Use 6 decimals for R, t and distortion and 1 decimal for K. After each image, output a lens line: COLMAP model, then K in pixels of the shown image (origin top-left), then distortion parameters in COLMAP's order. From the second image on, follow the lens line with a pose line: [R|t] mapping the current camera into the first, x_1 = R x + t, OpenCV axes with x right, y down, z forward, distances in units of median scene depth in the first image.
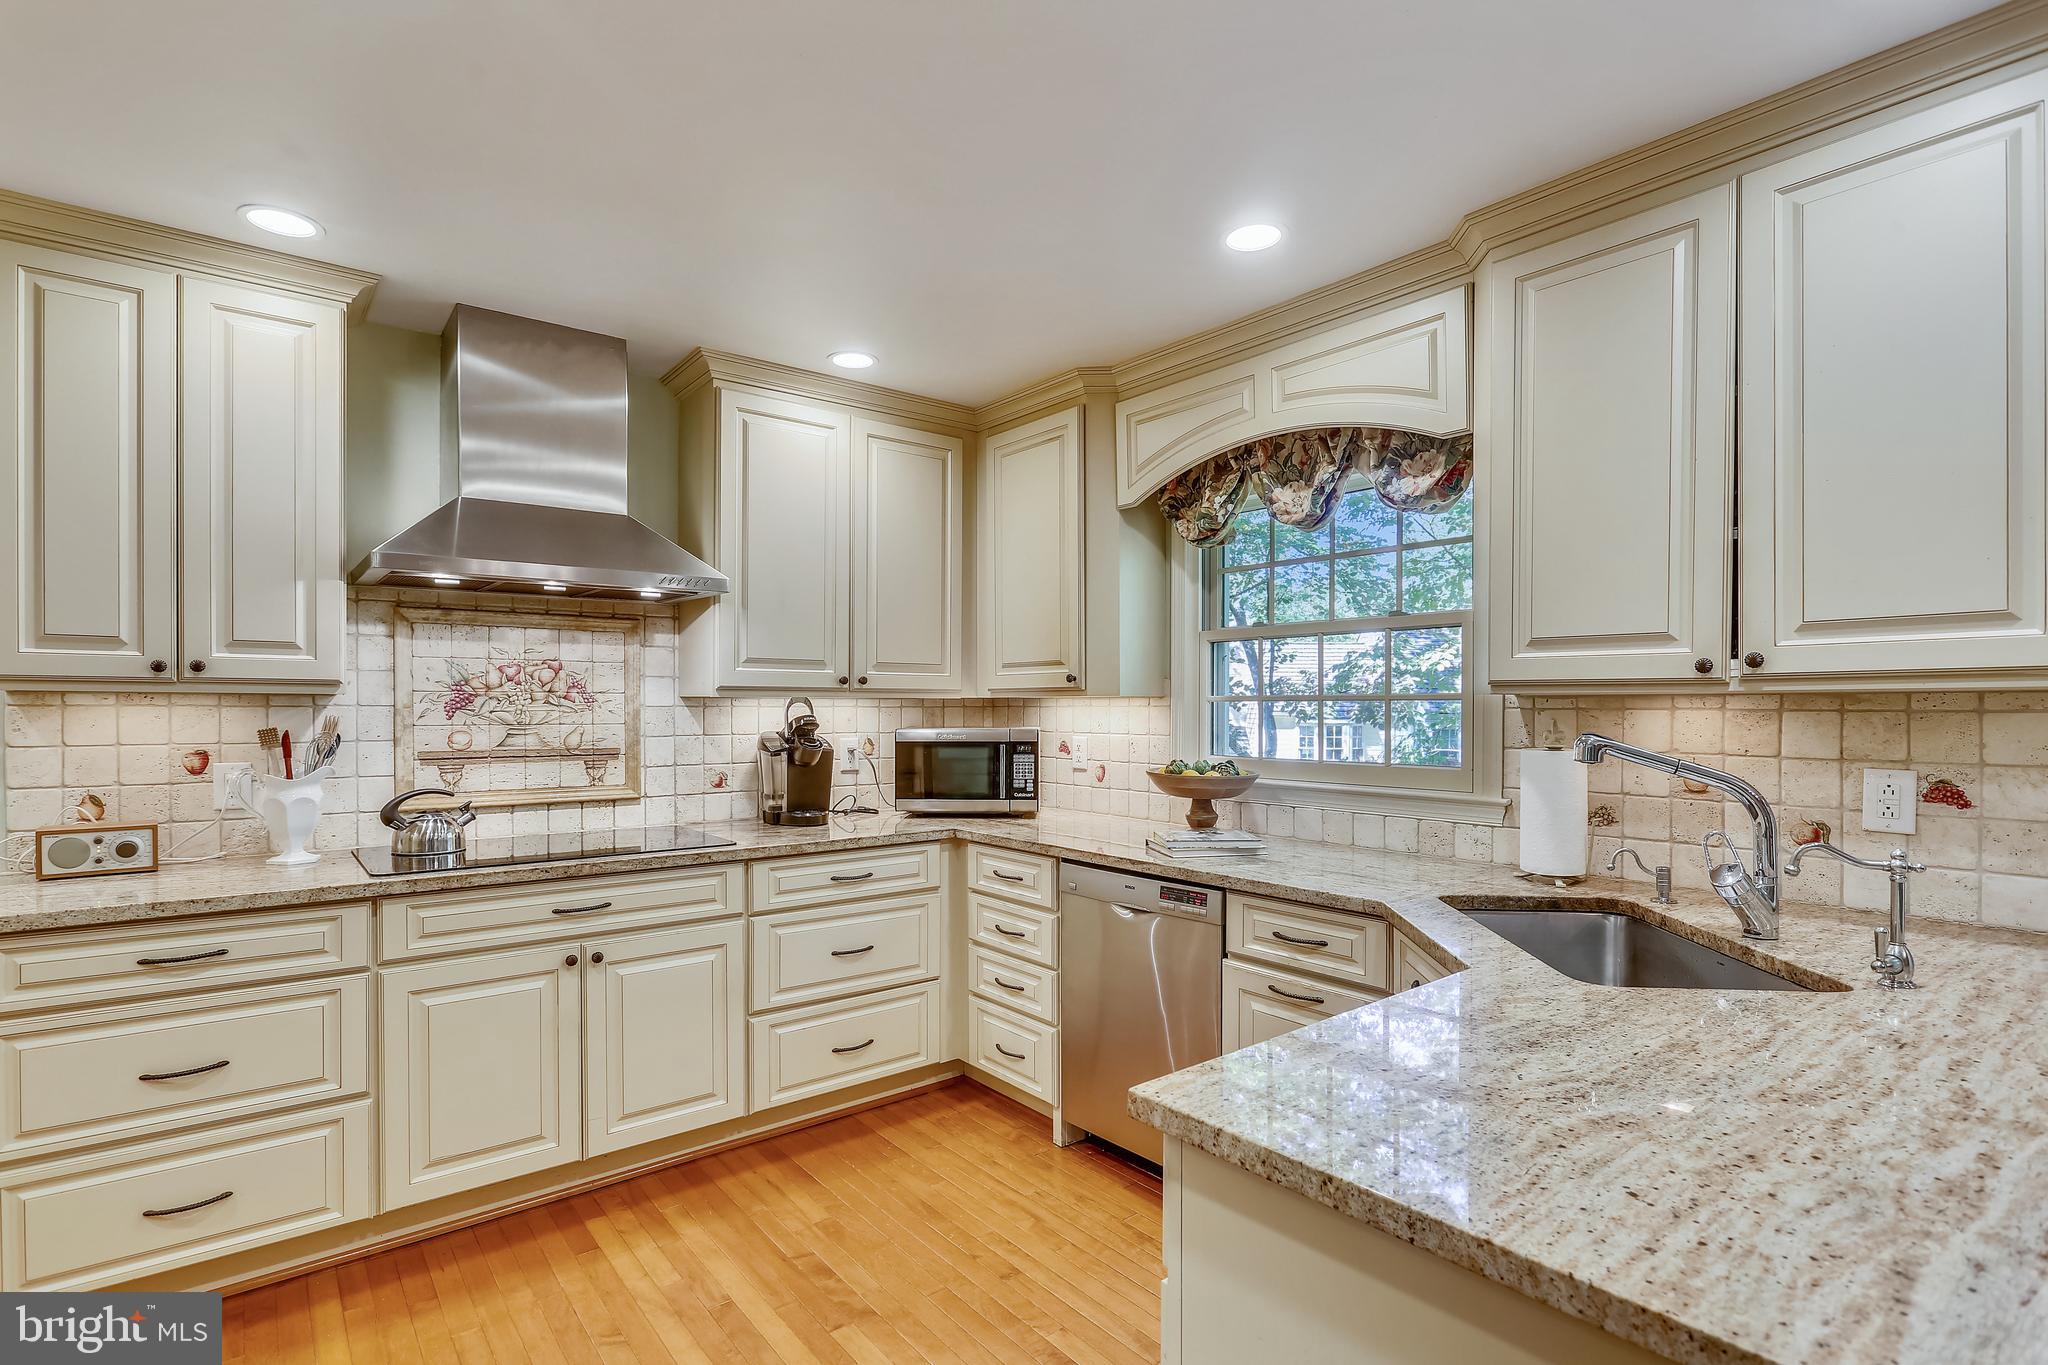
lens RADIAL K [[962.1, 0, 1015.9], [0, 962.1, 711.2], [0, 0, 1]] dist [-0.014506, 0.001715]
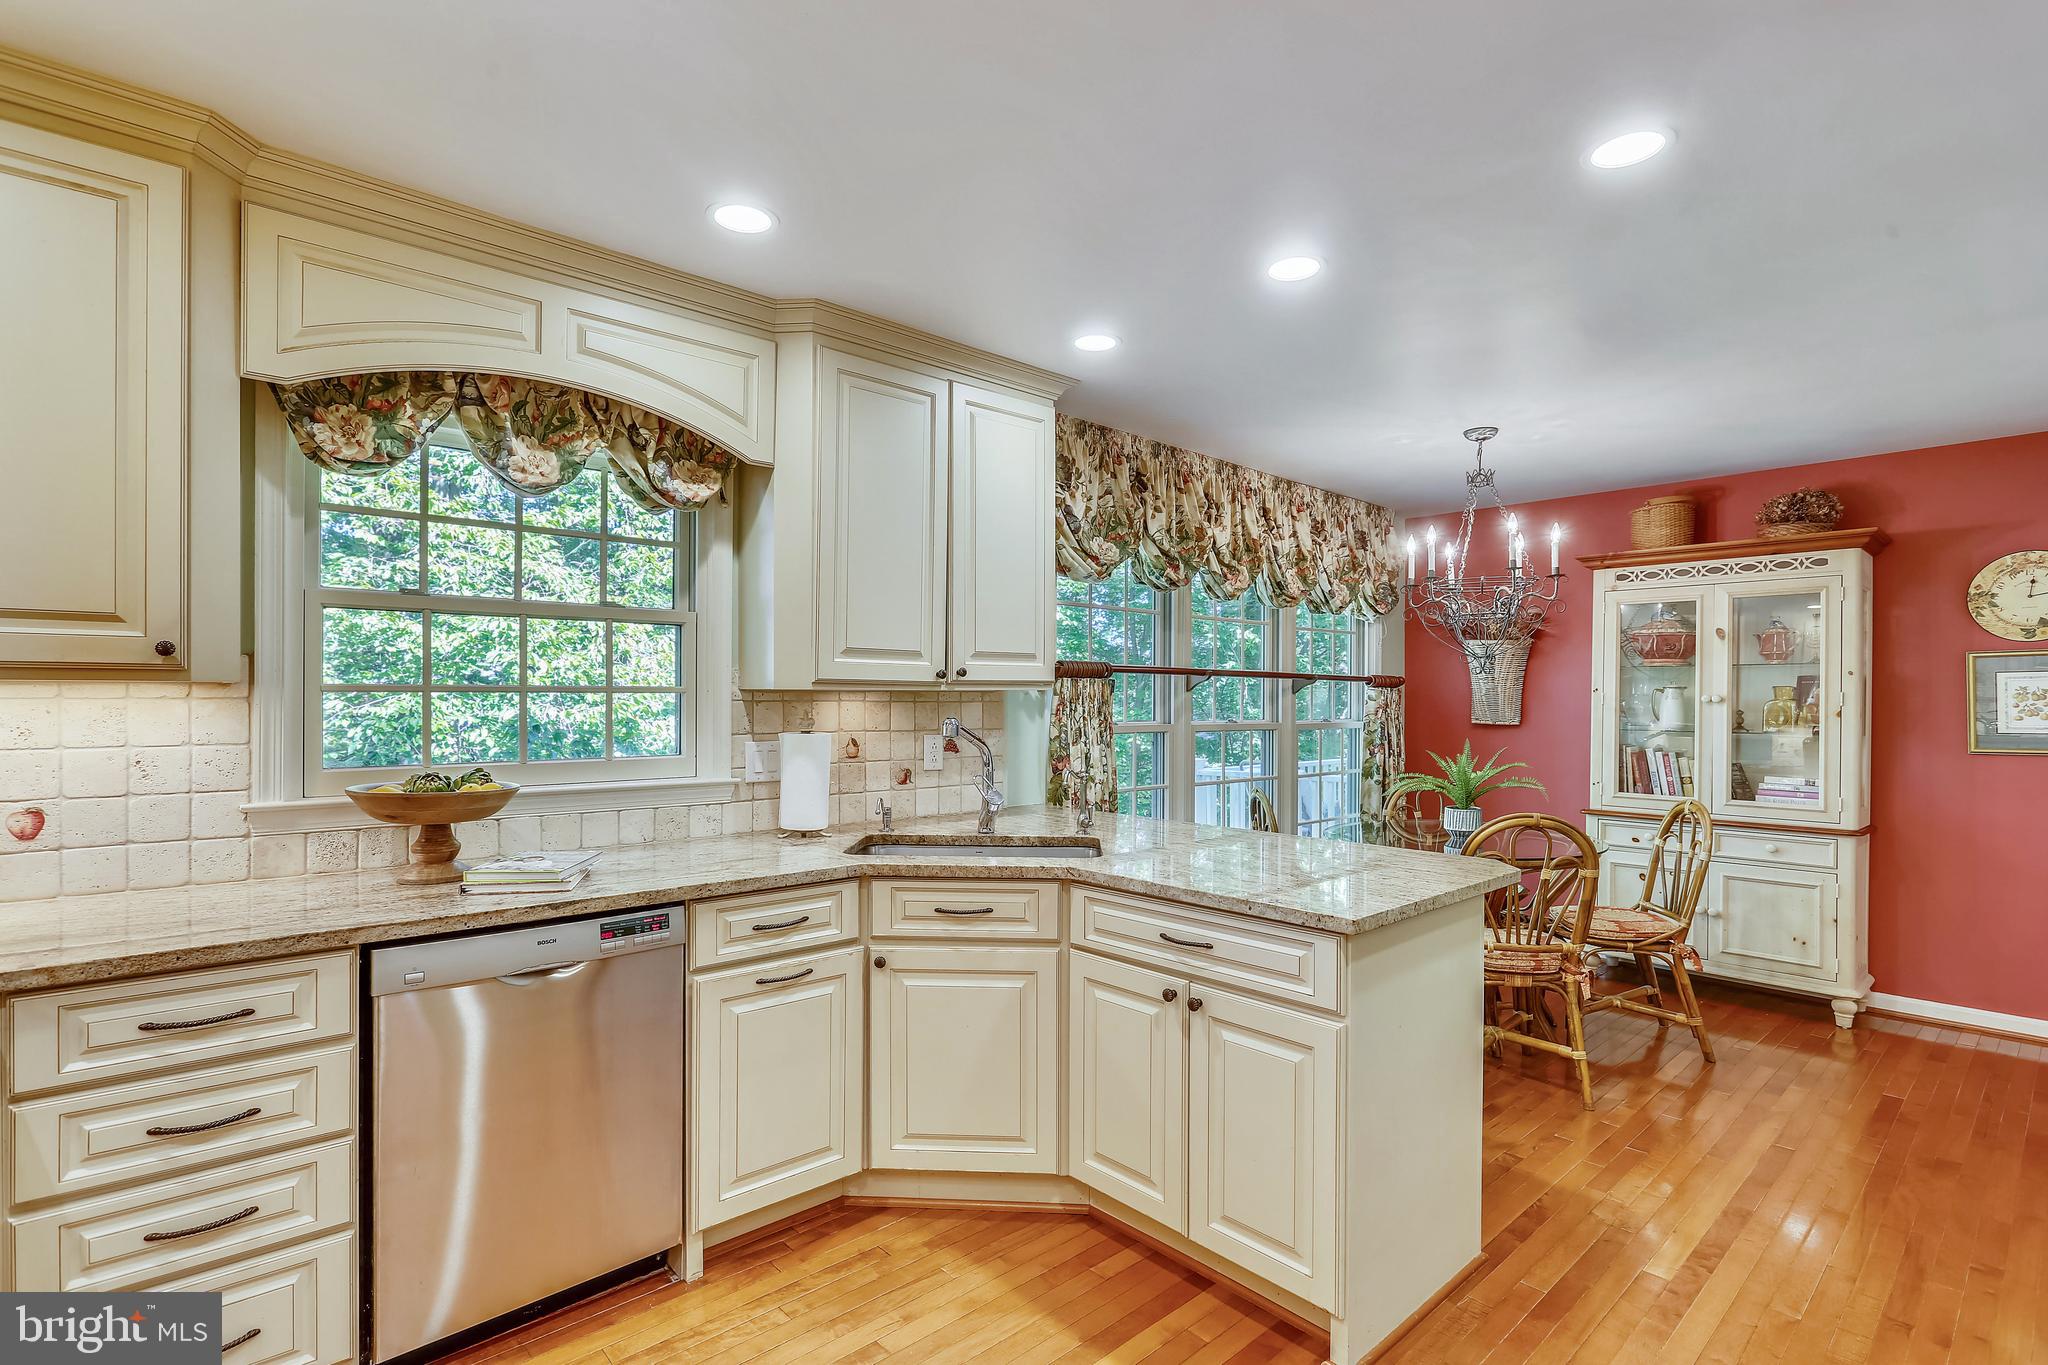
lens RADIAL K [[962.1, 0, 1027.1], [0, 962.1, 696.6], [0, 0, 1]] dist [-0.014506, 0.001715]
pose [[-0.046447, -0.001068, 0.998920, -0.589646], [0.003249, 0.999994, 0.001220, -0.007549], [-0.998915, 0.003303, -0.046443, 0.604505]]
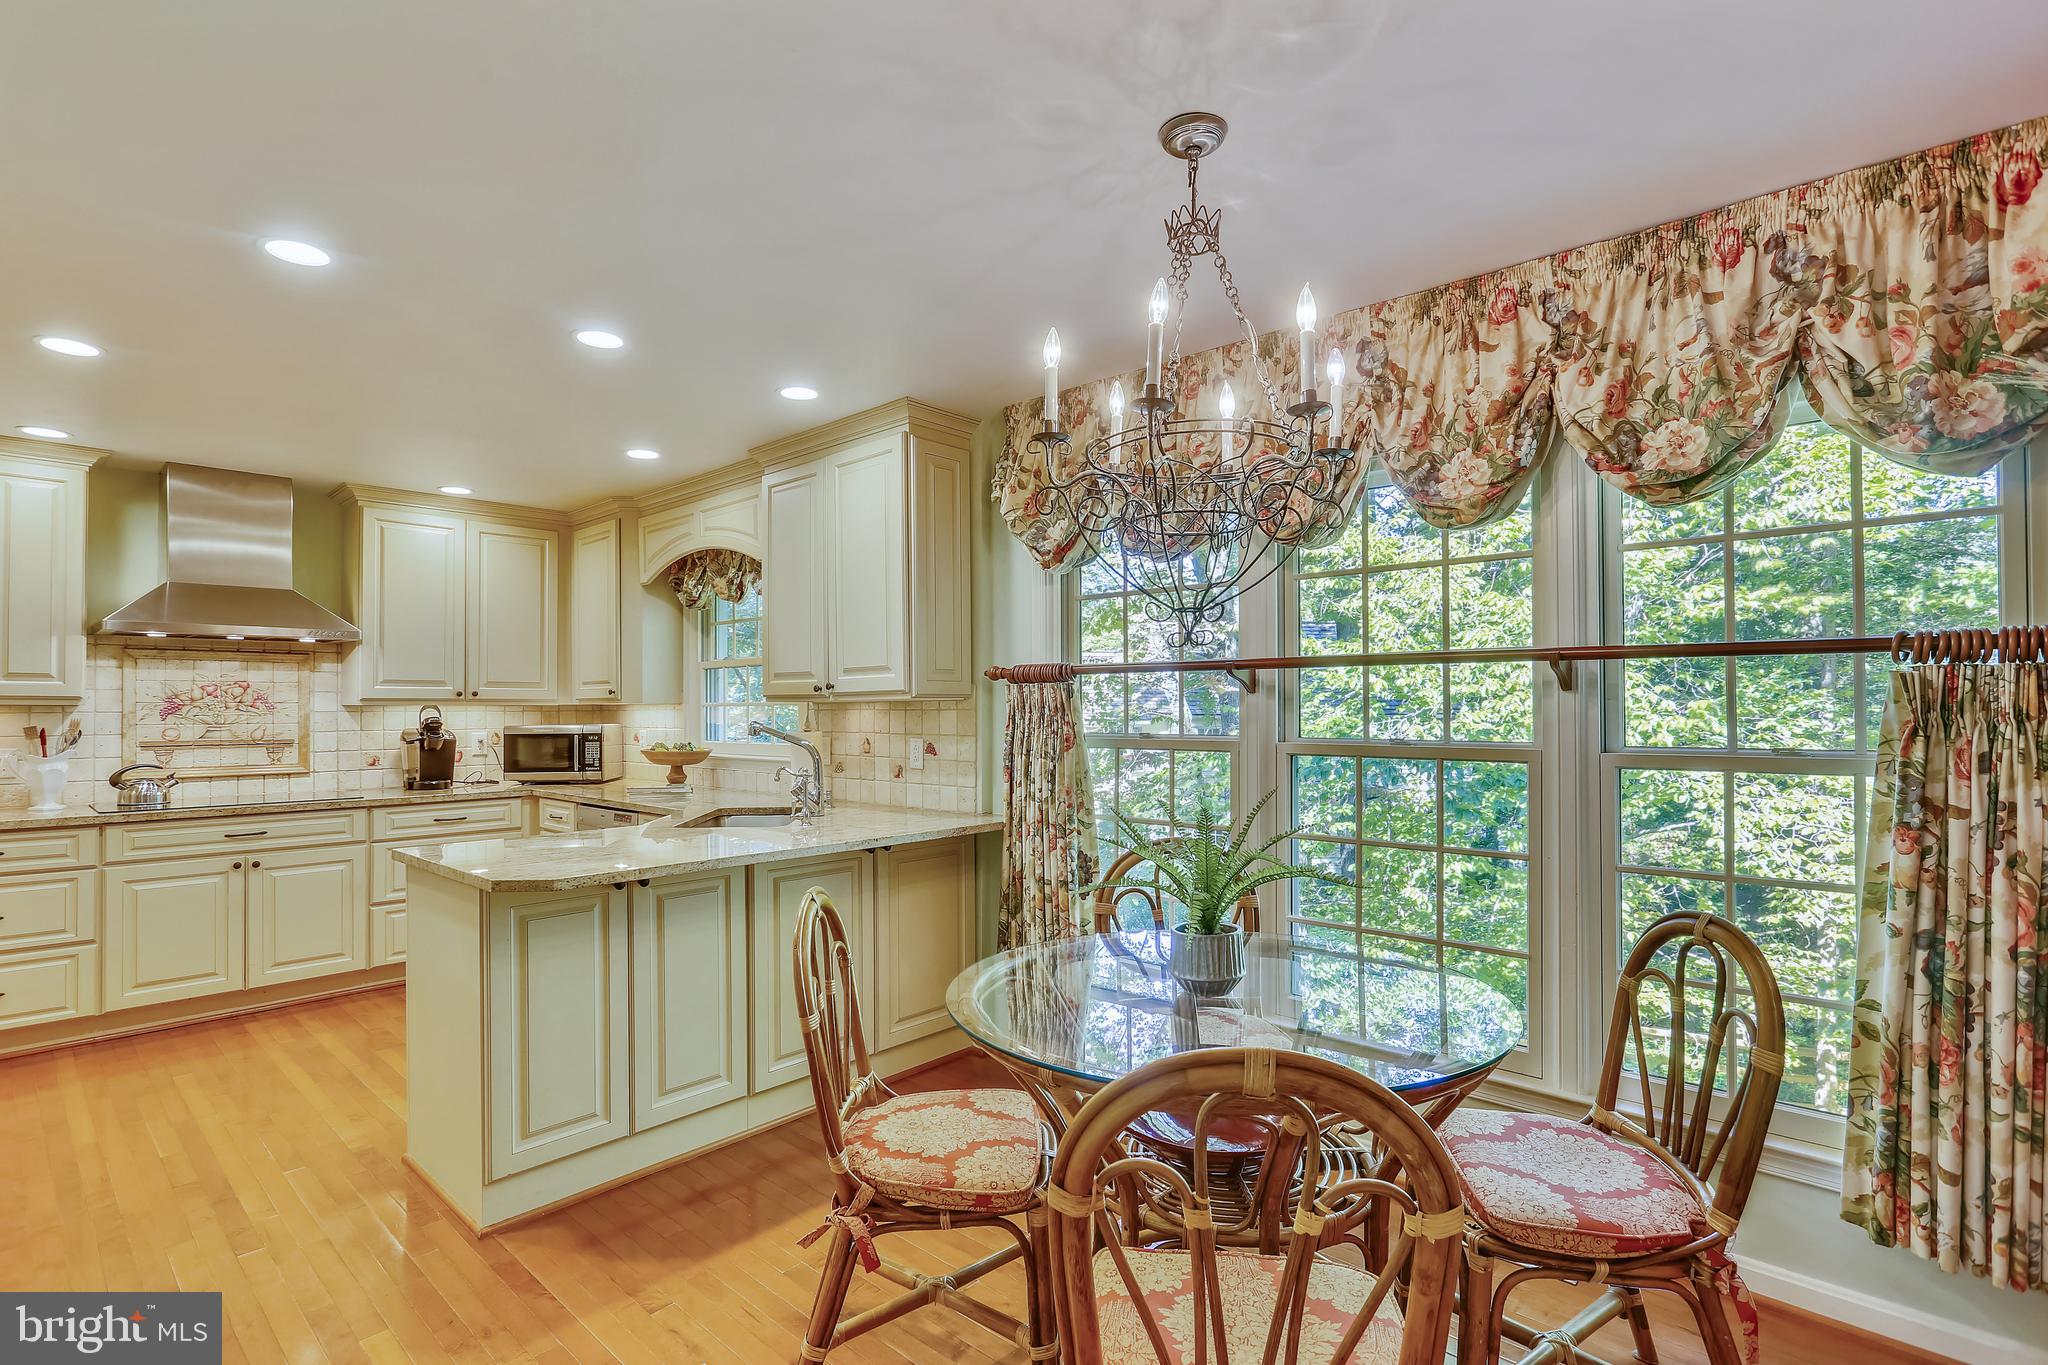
lens RADIAL K [[962.1, 0, 1028.9], [0, 962.1, 694.6], [0, 0, 1]] dist [-0.014506, 0.001715]
pose [[0.988222, -0.003855, 0.152976, 0.559276], [0.007163, 0.999752, -0.021075, 0.008834], [-0.152857, 0.021922, 0.988005, -0.738202]]
